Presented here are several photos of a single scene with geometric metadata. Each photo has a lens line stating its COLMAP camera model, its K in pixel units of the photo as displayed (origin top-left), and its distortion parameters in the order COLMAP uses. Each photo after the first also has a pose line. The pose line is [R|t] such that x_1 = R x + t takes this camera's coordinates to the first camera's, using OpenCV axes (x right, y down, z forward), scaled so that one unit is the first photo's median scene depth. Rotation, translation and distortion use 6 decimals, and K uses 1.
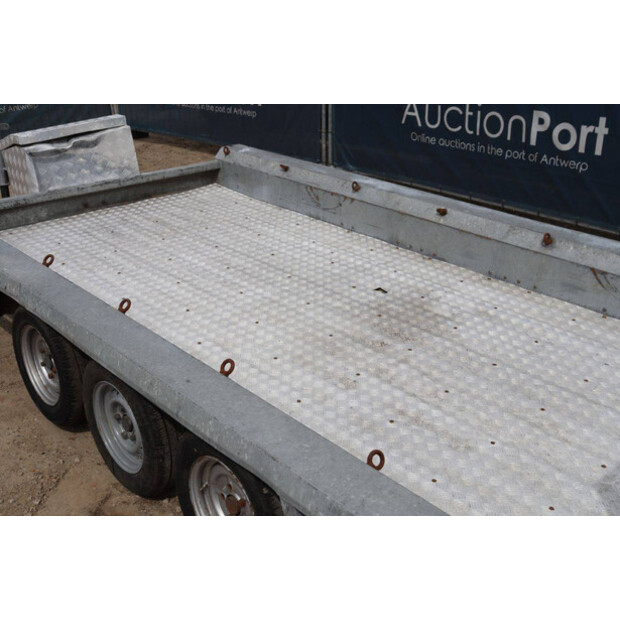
lens RADIAL K [[732.9, 0, 308.8], [0, 732.9, 311.6], [0, 0, 1]] dist [0.031134, 0.000000]
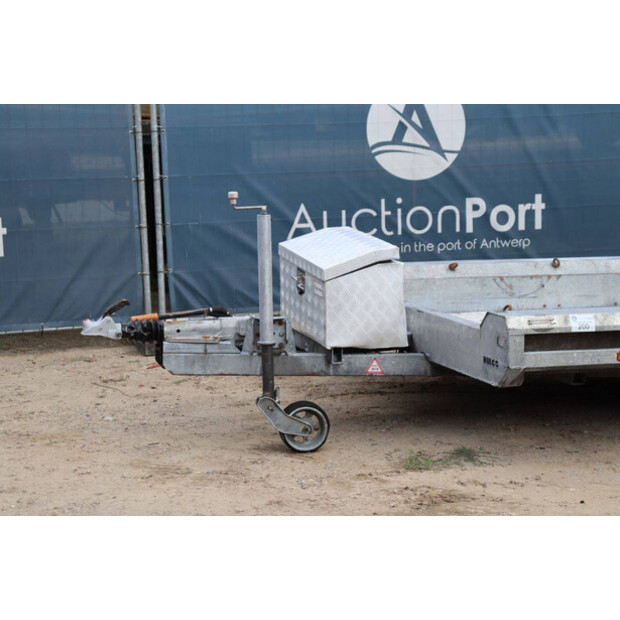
lens RADIAL K [[1448.6, 0, 306.2], [0, 1448.6, 308.3], [0, 0, 1]] dist [0.391895, 0.000000]
pose [[0.409955, -0.120169, 0.904155, -1.565570], [0.373939, 0.926290, -0.046438, -0.126997], [-0.831929, 0.357137, 0.424673, 0.405054]]
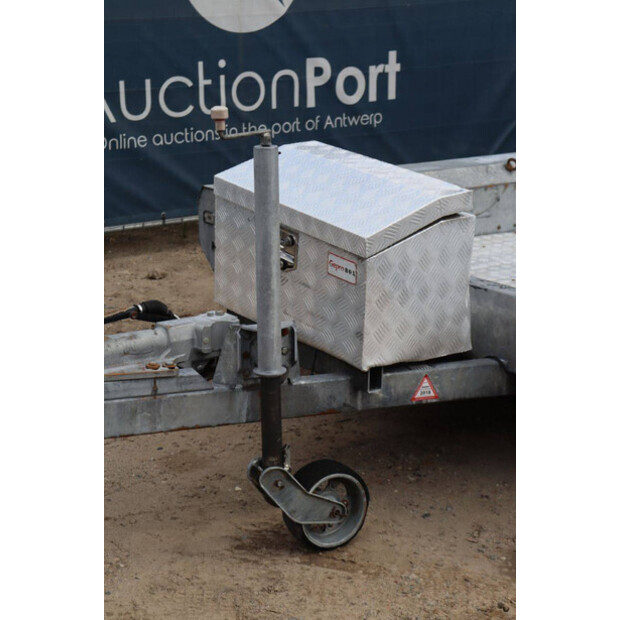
lens RADIAL K [[1448.6, 0, 310.7], [0, 1448.6, 309.0], [0, 0, 1]] dist [0.391895, 0.000000]
pose [[0.089317, -0.255081, 0.962786, -1.108531], [0.392813, 0.897317, 0.201295, -0.340211], [-0.915271, 0.360215, 0.180345, 0.833245]]
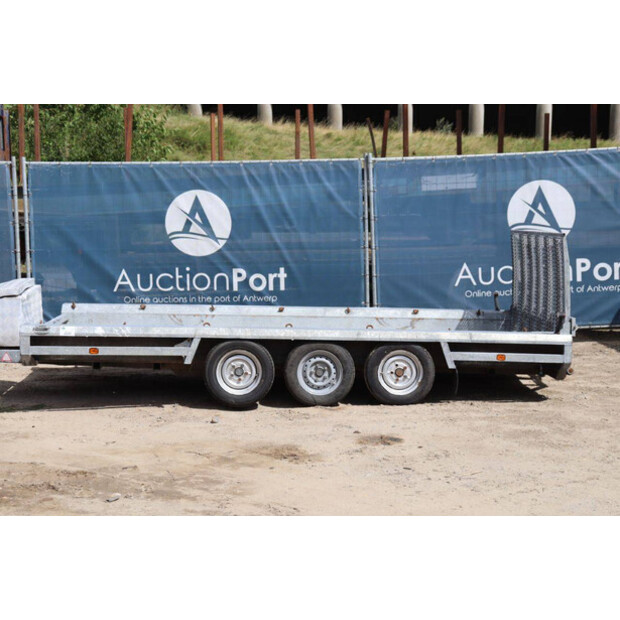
lens RADIAL K [[1209.7, 0, 307.9], [0, 1209.7, 315.7], [0, 0, 1]] dist [0.269476, 0.000000]
pose [[0.640416, -0.061112, 0.765593, -1.530724], [0.308177, 0.933508, -0.183273, 0.327749], [-0.703487, 0.353309, 0.616668, -0.627390]]
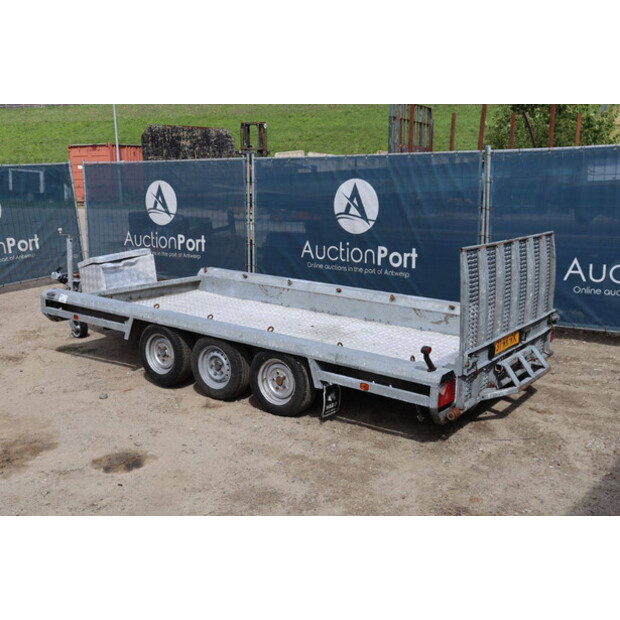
lens RADIAL K [[691.1, 0, 312.2], [0, 691.1, 307.3], [0, 0, 1]] dist [-0.004402, 0.000000]
pose [[0.979292, -0.021078, 0.201353, -0.197023], [0.065953, 0.973526, -0.218856, 0.232766], [-0.191410, 0.227603, 0.954756, -0.552605]]
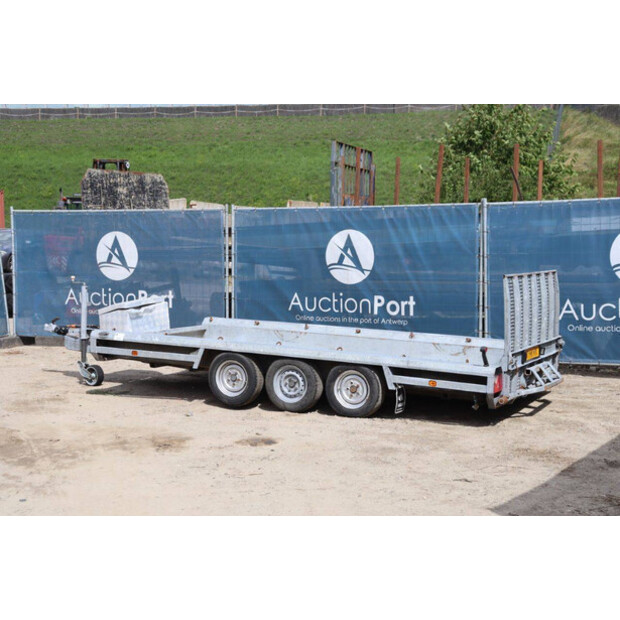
lens RADIAL K [[1034.3, 0, 315.4], [0, 1034.3, 312.7], [0, 0, 1]] dist [0.211821, 0.000000]
pose [[0.929481, -0.007542, 0.368793, -0.779209], [0.130678, 0.941682, -0.310095, 0.544904], [-0.344947, 0.336420, 0.876261, -1.187538]]
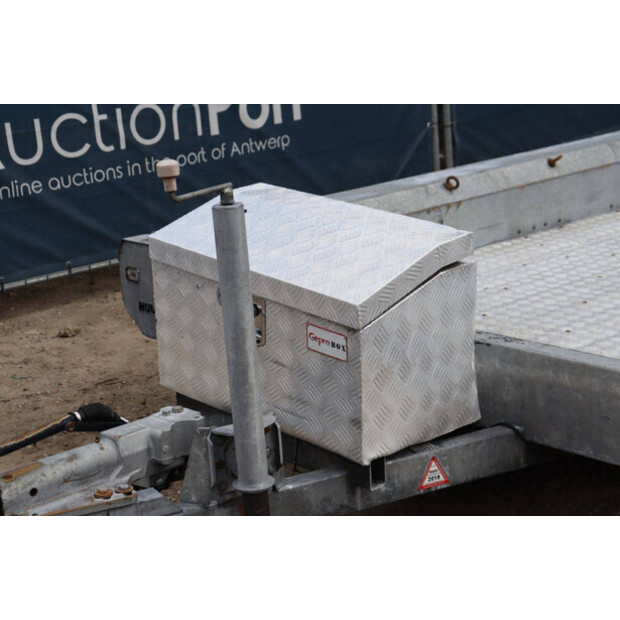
lens RADIAL K [[1312.6, 0, 308.3], [0, 1312.6, 321.0], [0, 0, 1]] dist [0.366174, 0.000000]
pose [[-0.022614, -0.271262, 0.962240, -0.903462], [0.454634, 0.854418, 0.251550, -0.351119], [-0.890391, 0.443155, 0.104003, 0.892565]]
